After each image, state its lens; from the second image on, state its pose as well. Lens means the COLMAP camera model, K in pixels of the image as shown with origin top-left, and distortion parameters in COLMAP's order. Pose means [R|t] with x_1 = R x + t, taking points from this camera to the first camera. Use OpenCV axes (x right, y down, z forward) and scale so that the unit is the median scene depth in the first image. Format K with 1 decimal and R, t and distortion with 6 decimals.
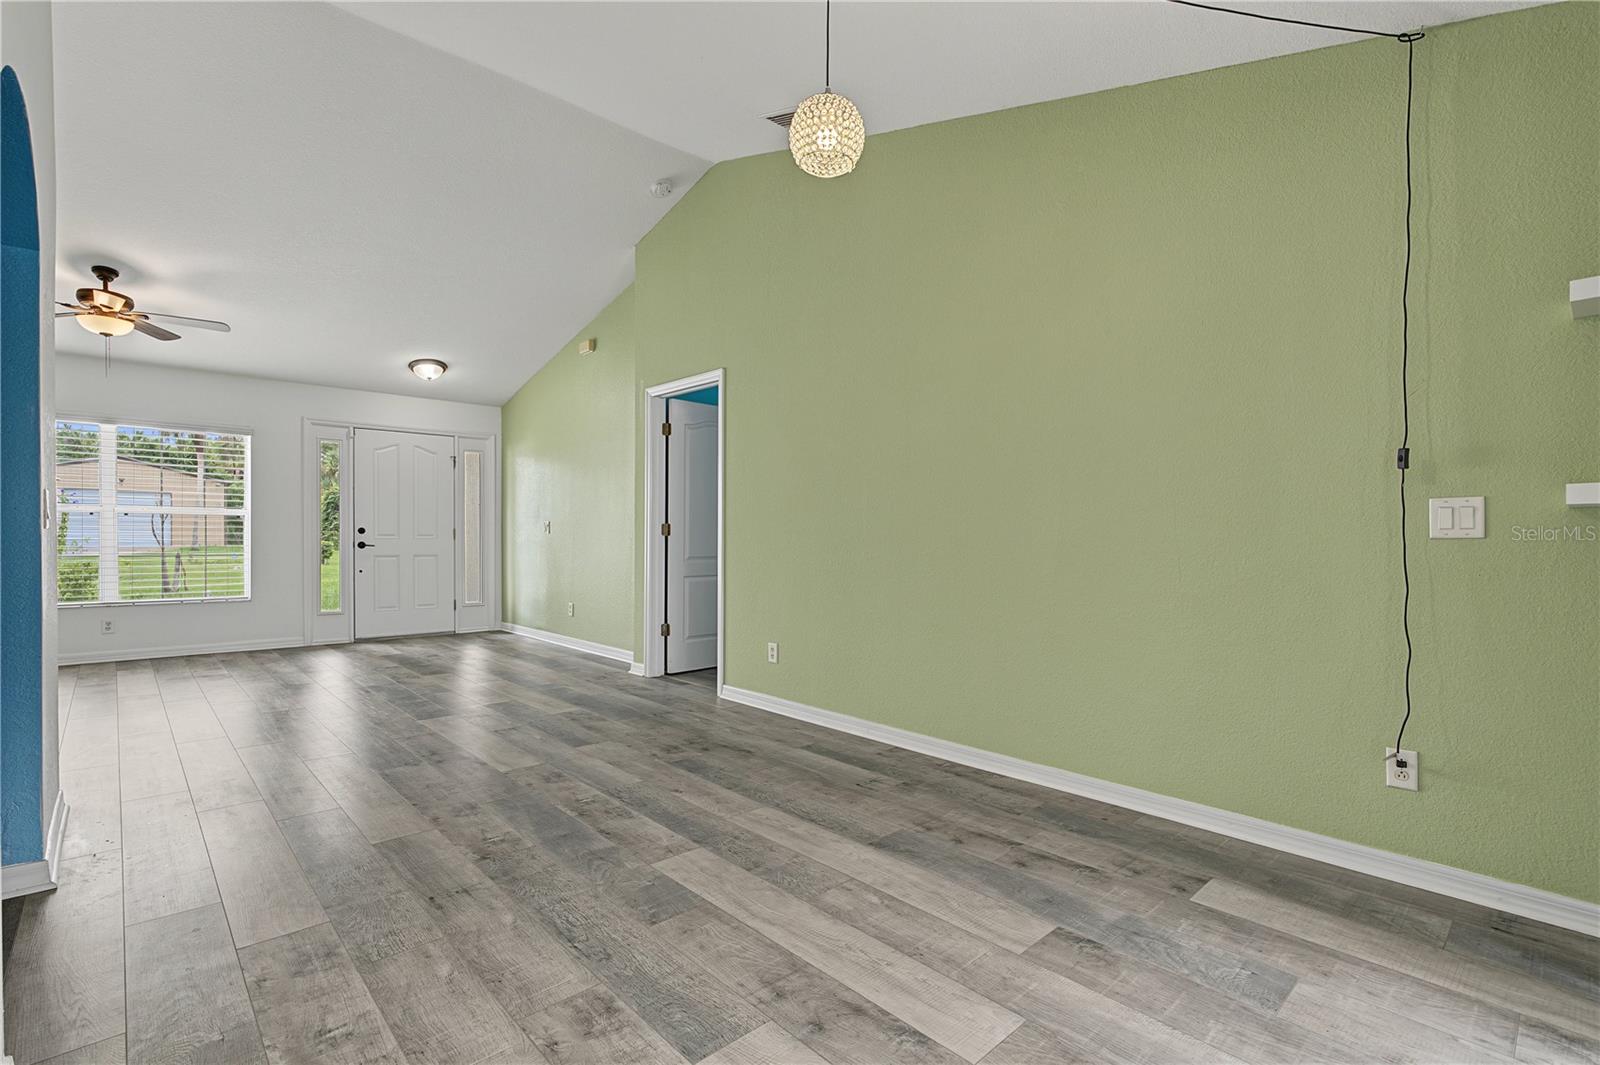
lens RADIAL K [[726.8, 0, 790.5], [0, 726.8, 536.6], [0, 0, 1]] dist [-0.009237, 0.003789]
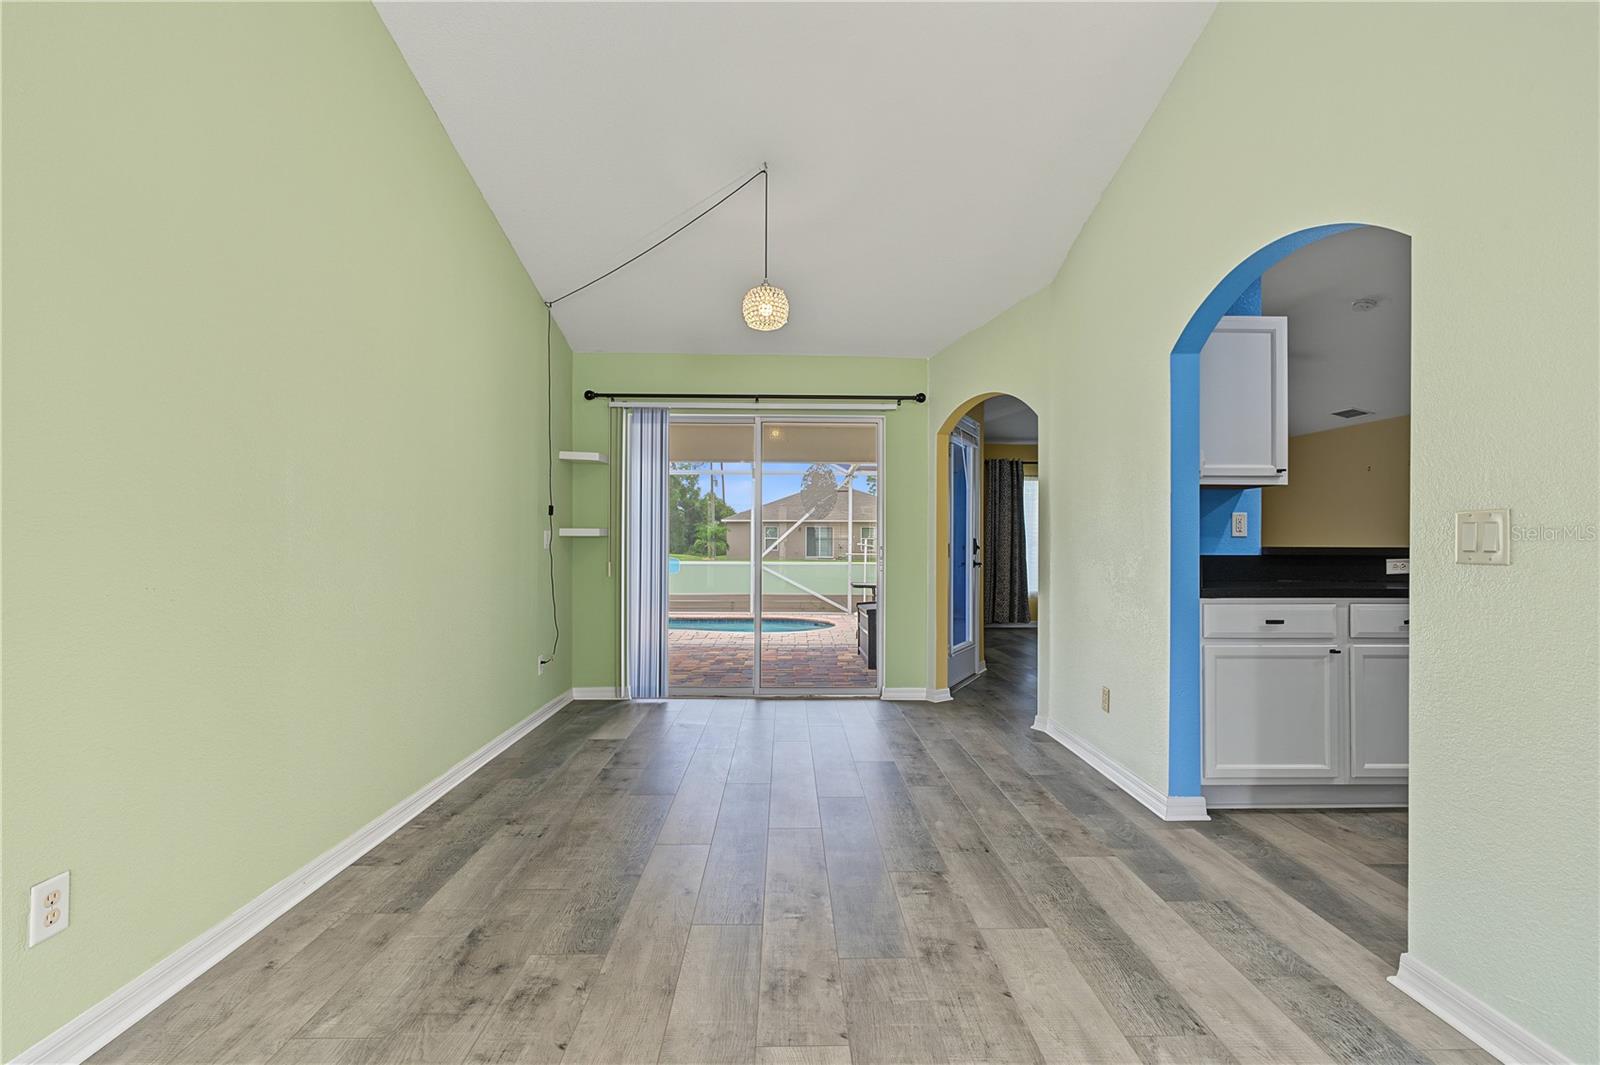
lens RADIAL K [[726.8, 0, 809.6], [0, 726.8, 538.5], [0, 0, 1]] dist [-0.009237, 0.003789]
pose [[-0.757593, -0.005597, 0.652703, -0.746531], [-0.008307, 0.999965, -0.001067, -0.023147], [-0.652674, -0.006231, -0.757613, 1.489858]]
